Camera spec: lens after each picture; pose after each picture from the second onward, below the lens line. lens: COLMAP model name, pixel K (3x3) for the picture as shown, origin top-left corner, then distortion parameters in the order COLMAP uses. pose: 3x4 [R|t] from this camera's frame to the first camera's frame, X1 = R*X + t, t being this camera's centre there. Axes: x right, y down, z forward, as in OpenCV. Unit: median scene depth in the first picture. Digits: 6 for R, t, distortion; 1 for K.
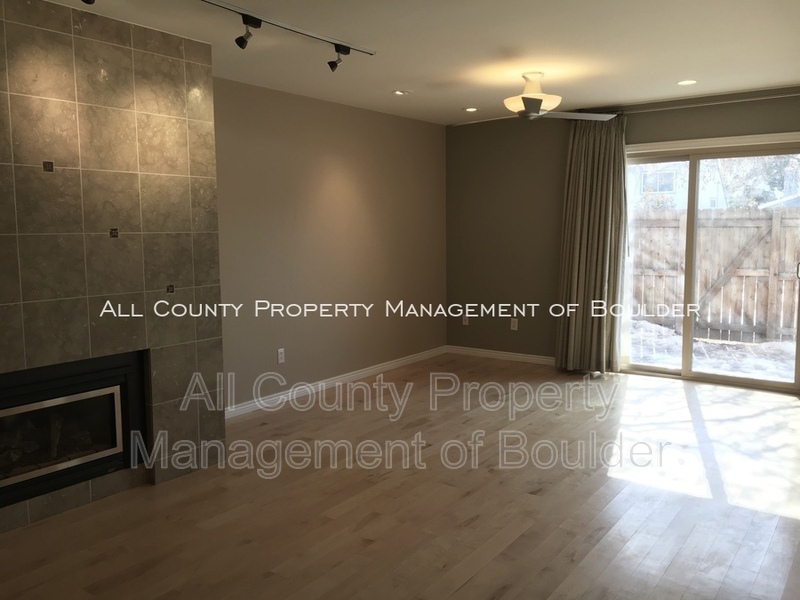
lens RADIAL K [[708.0, 0, 400.3], [0, 708.0, 302.0], [0, 0, 1]] dist [0.069394, -0.100467]
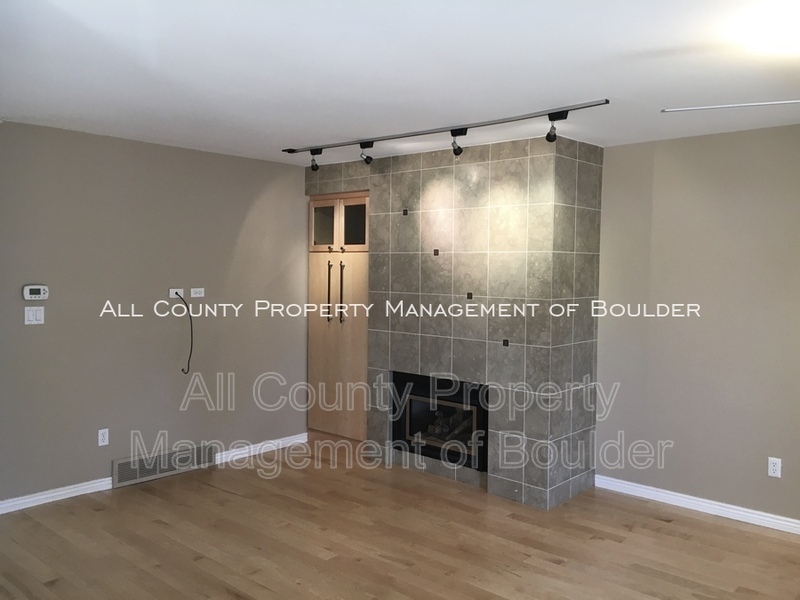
lens RADIAL K [[708.0, 0, 400.7], [0, 708.0, 297.2], [0, 0, 1]] dist [0.069394, -0.100467]
pose [[-0.146134, 0.047161, -0.988140, 0.960963], [-0.116393, 0.991106, 0.064516, -0.162234], [0.982394, 0.124440, -0.139345, 1.023327]]
